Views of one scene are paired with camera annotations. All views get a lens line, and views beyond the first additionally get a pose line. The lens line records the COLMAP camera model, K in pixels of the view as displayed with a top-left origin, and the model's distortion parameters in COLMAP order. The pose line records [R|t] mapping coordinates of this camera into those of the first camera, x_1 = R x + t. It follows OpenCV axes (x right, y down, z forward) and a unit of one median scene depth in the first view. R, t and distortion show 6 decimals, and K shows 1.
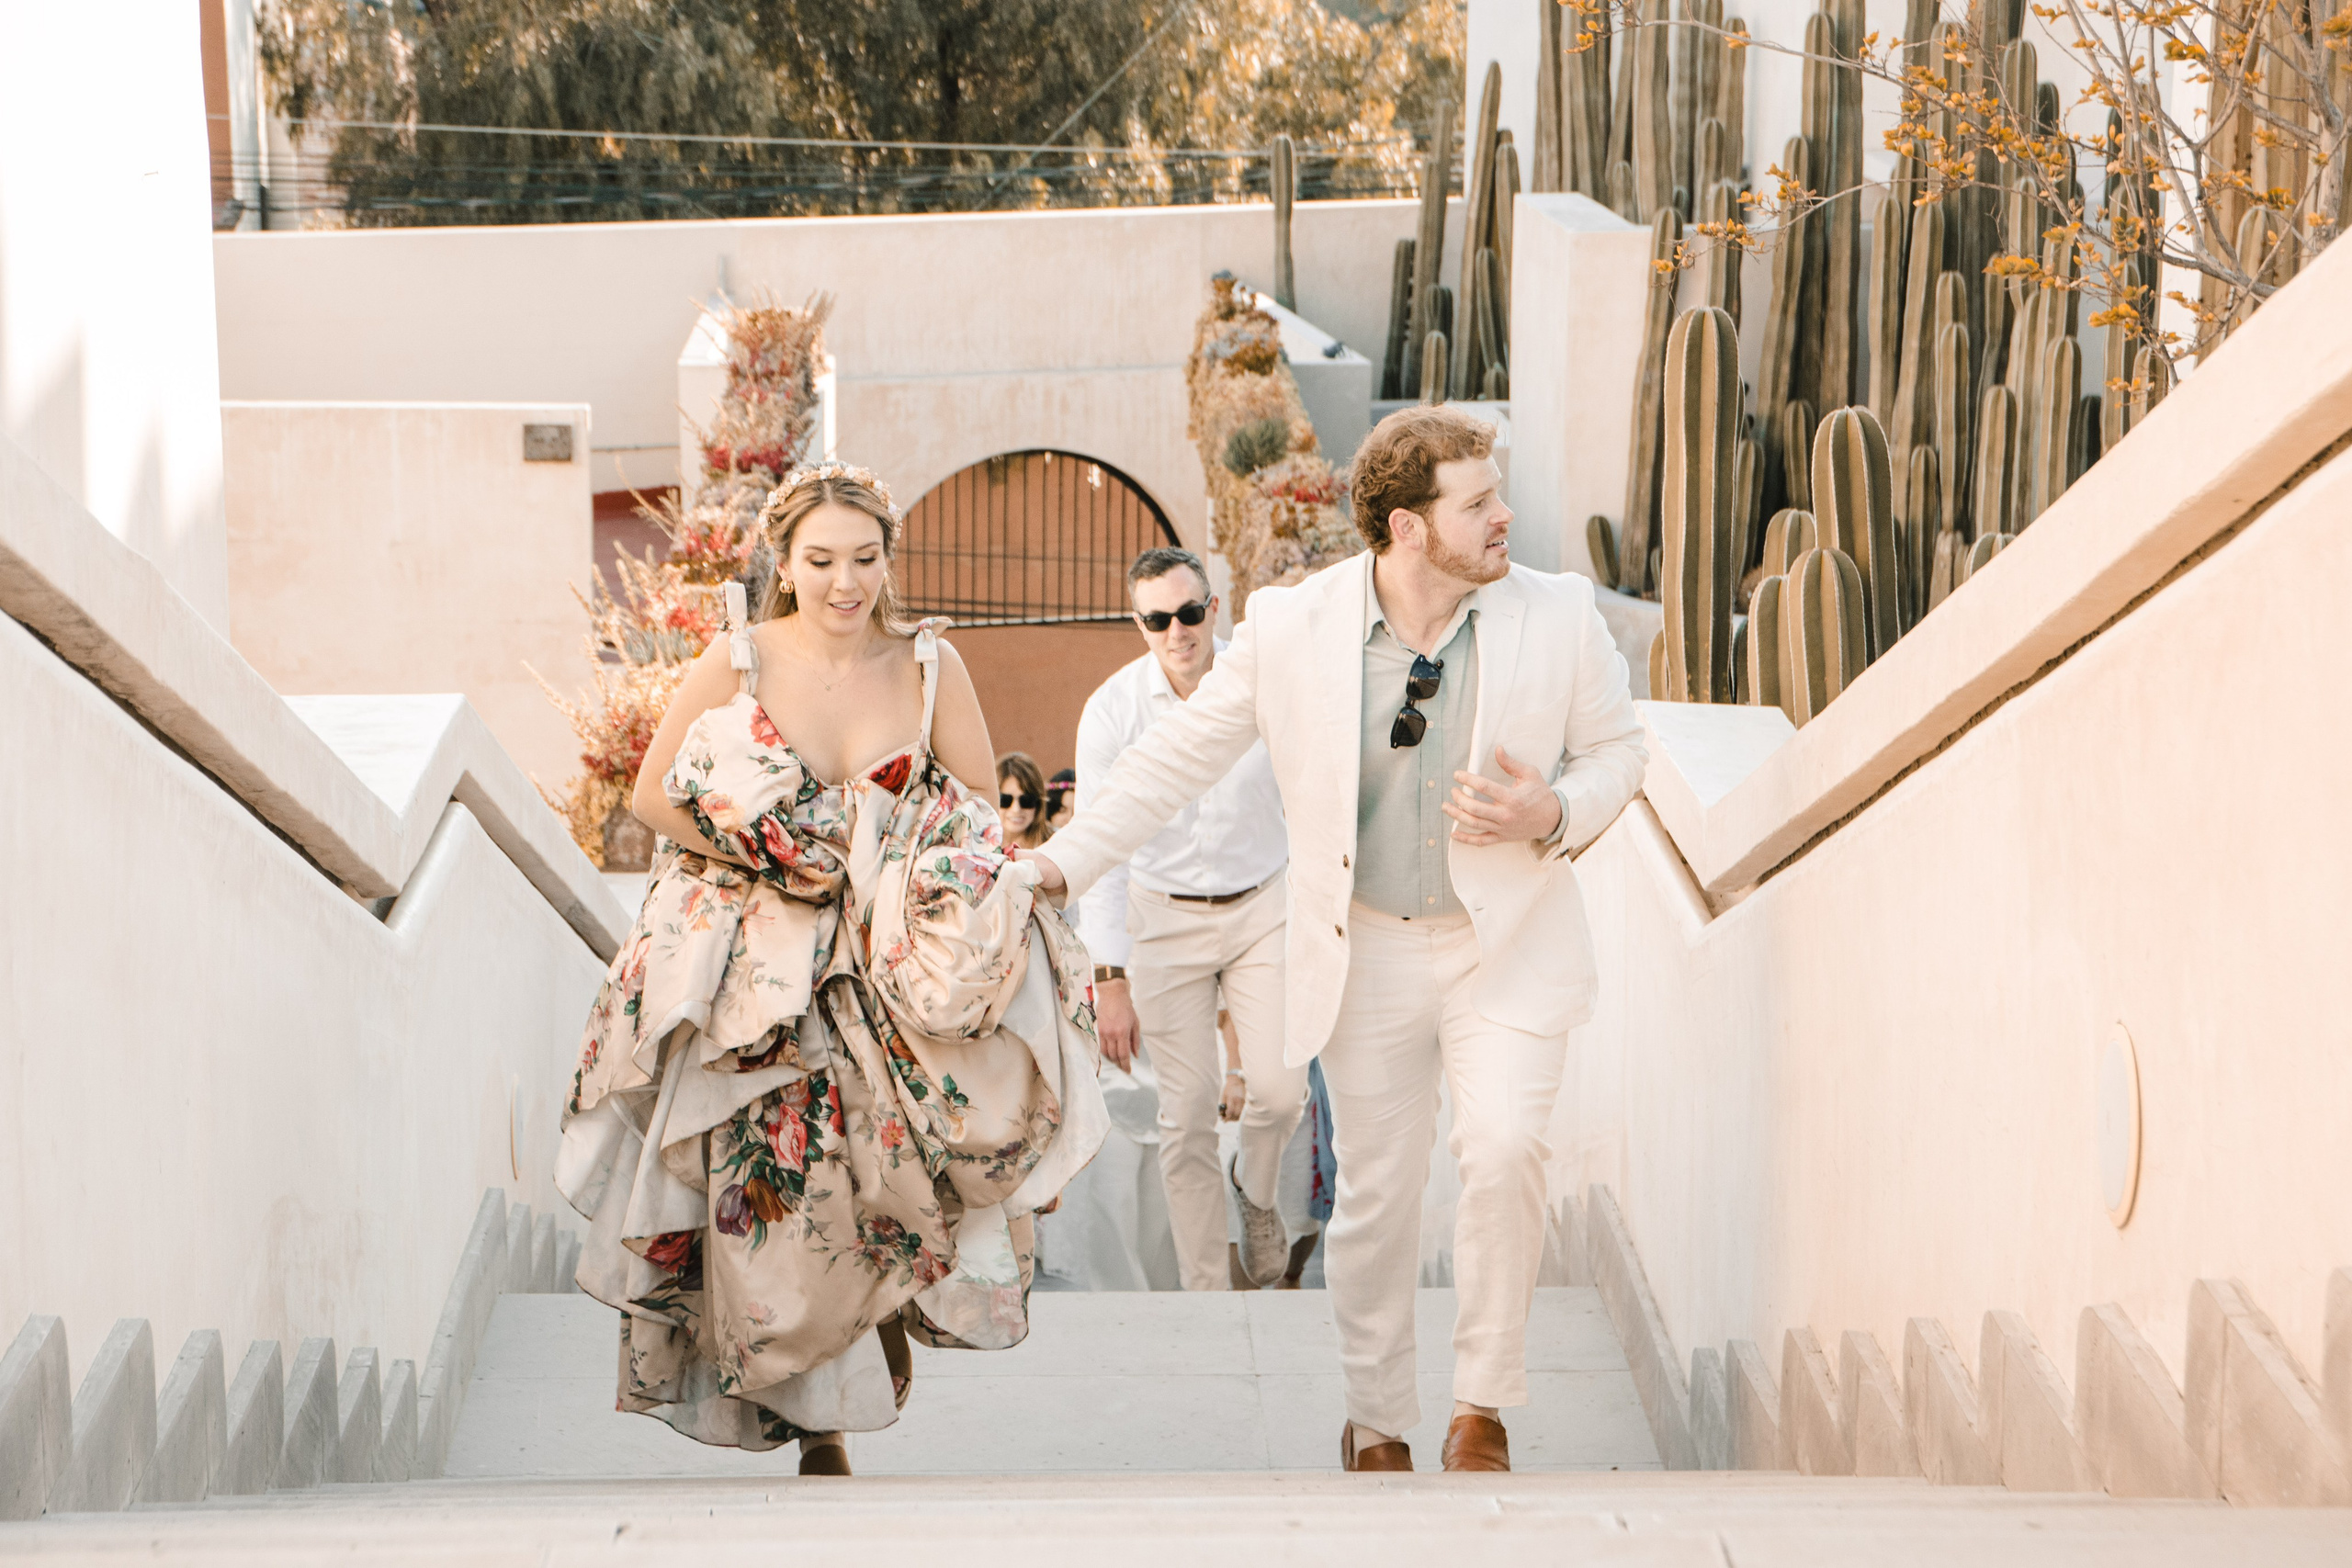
lens RADIAL K [[5674.6, 0, 1179.2], [0, 5674.6, 788.1], [0, 0, 1]] dist [0.314906, 0.000000]
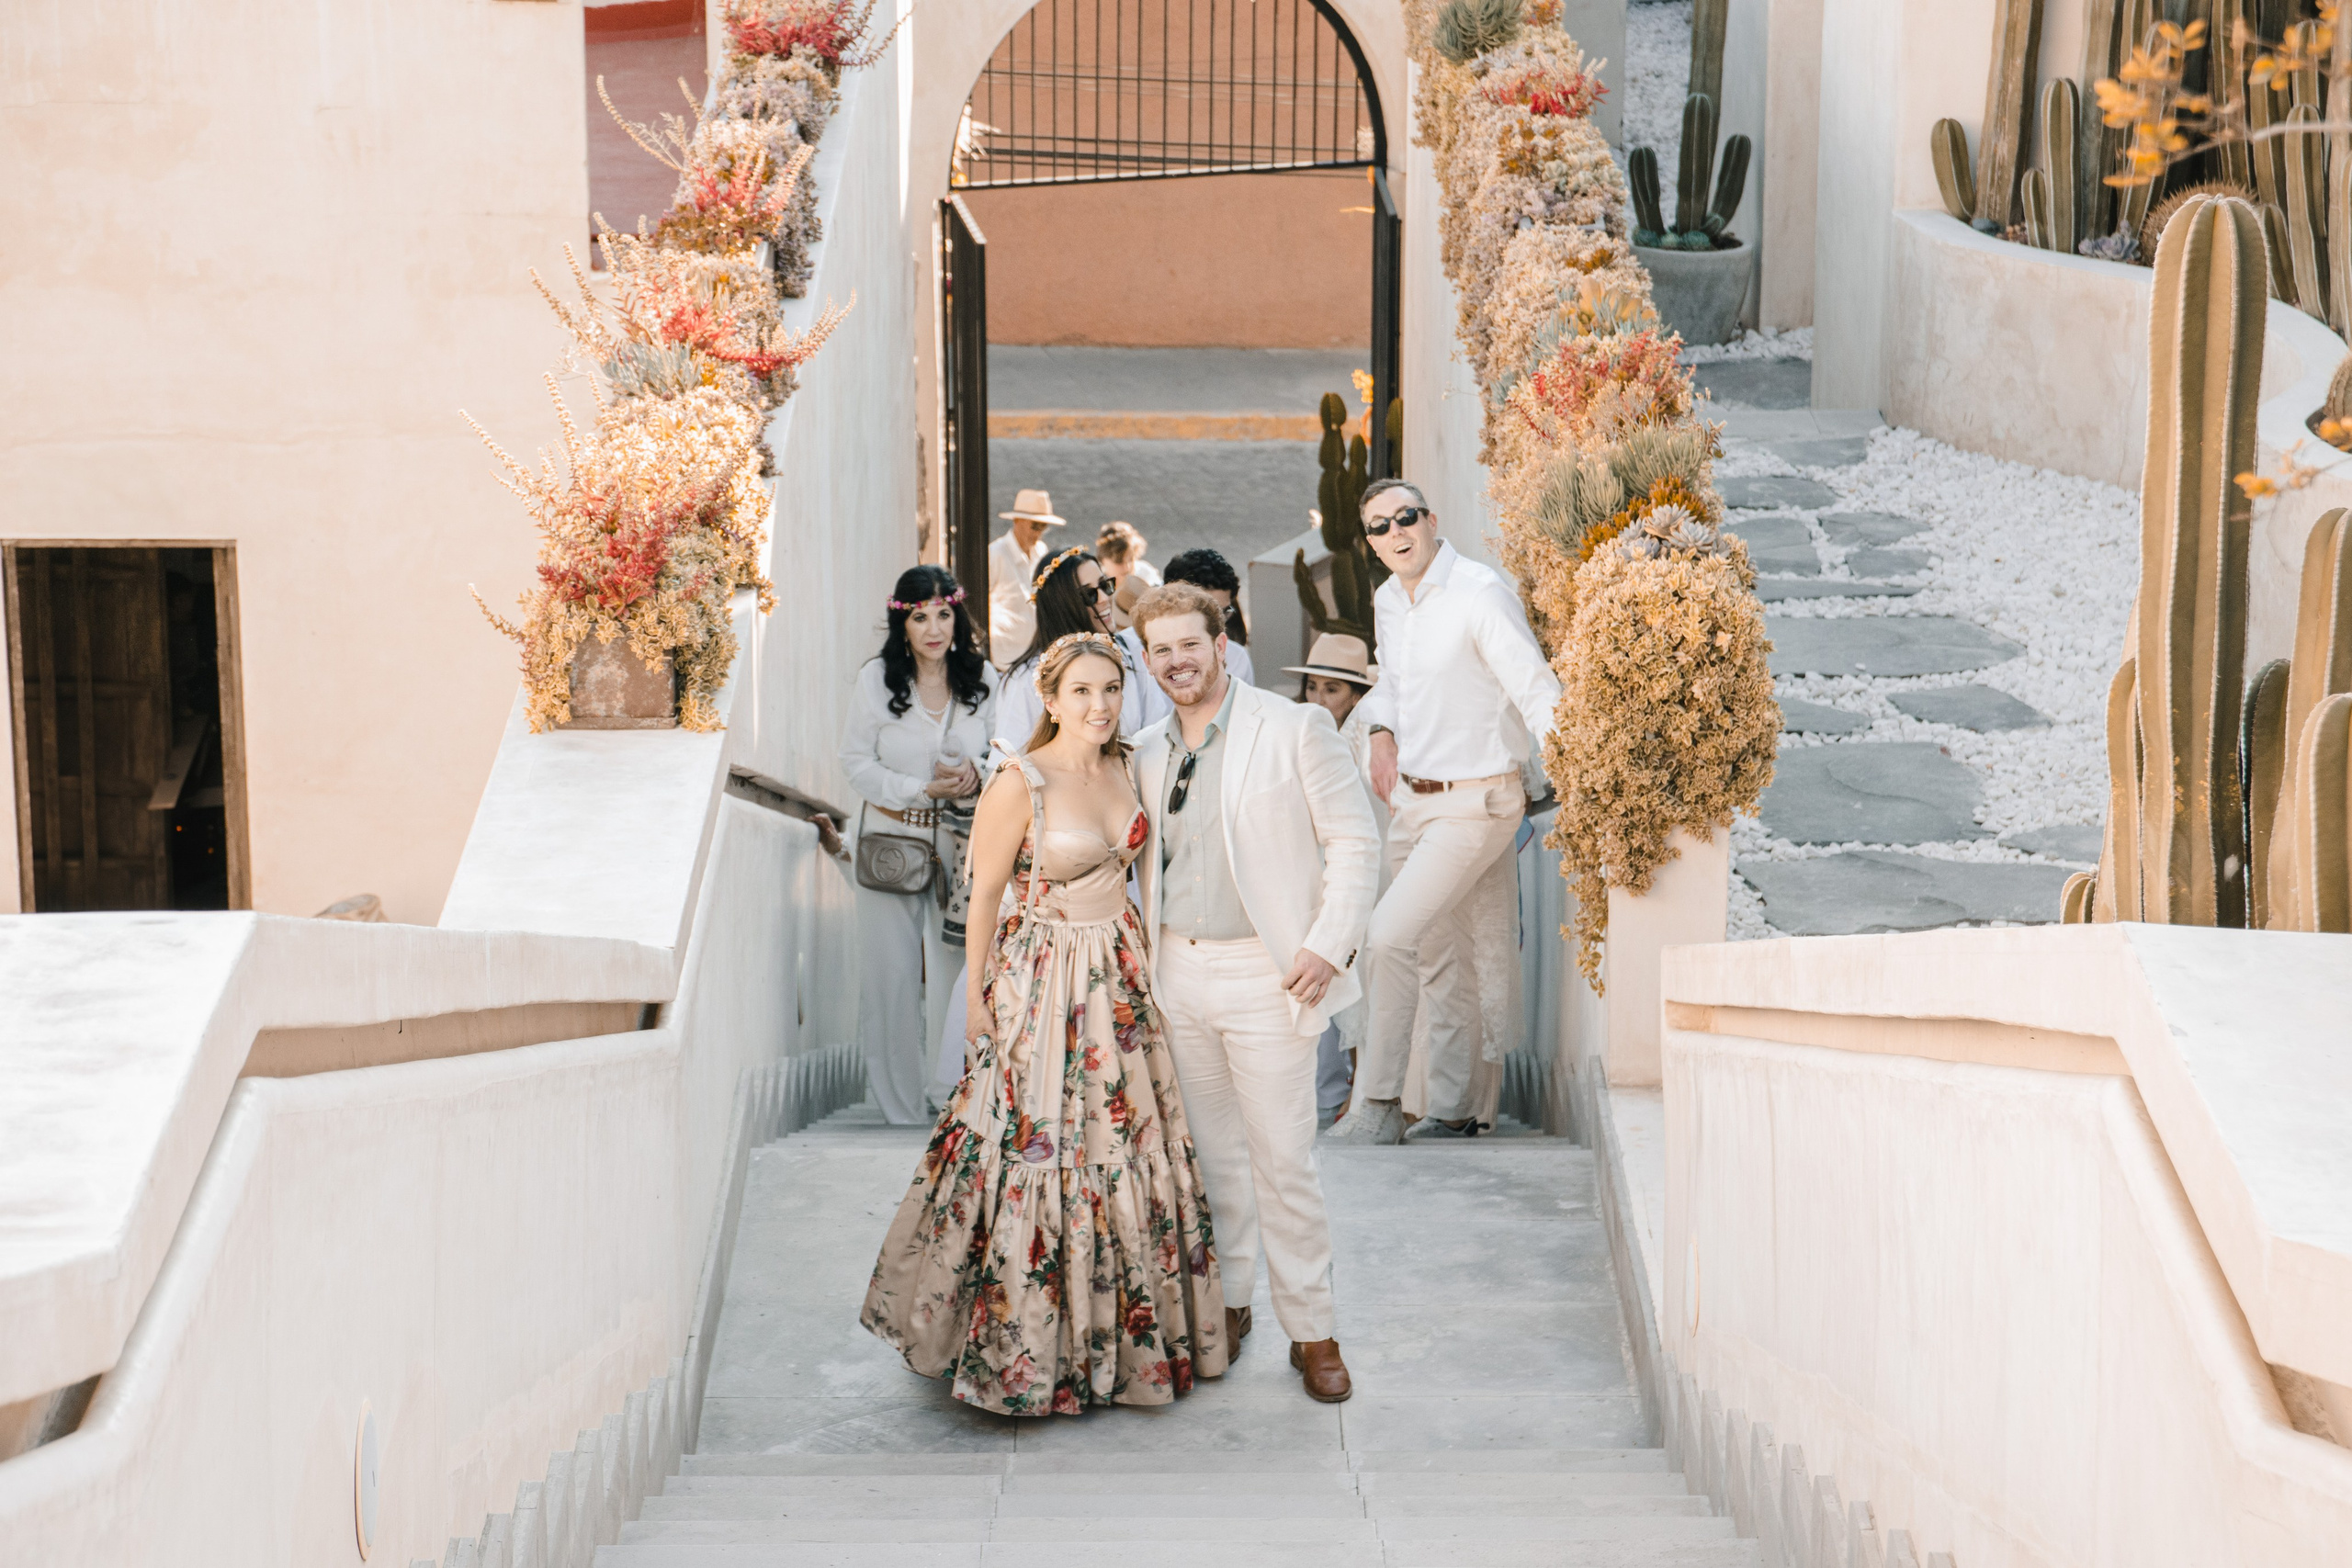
lens RADIAL K [[6829.1, 0, 1170.3], [0, 6829.1, 779.1], [0, 0, 1]] dist [0.457380, 0.000000]
pose [[0.999623, 0.005479, -0.026891, -0.001843], [-0.002984, 0.995759, 0.091951, -0.046011], [0.027281, -0.091836, 0.995400, 0.112146]]
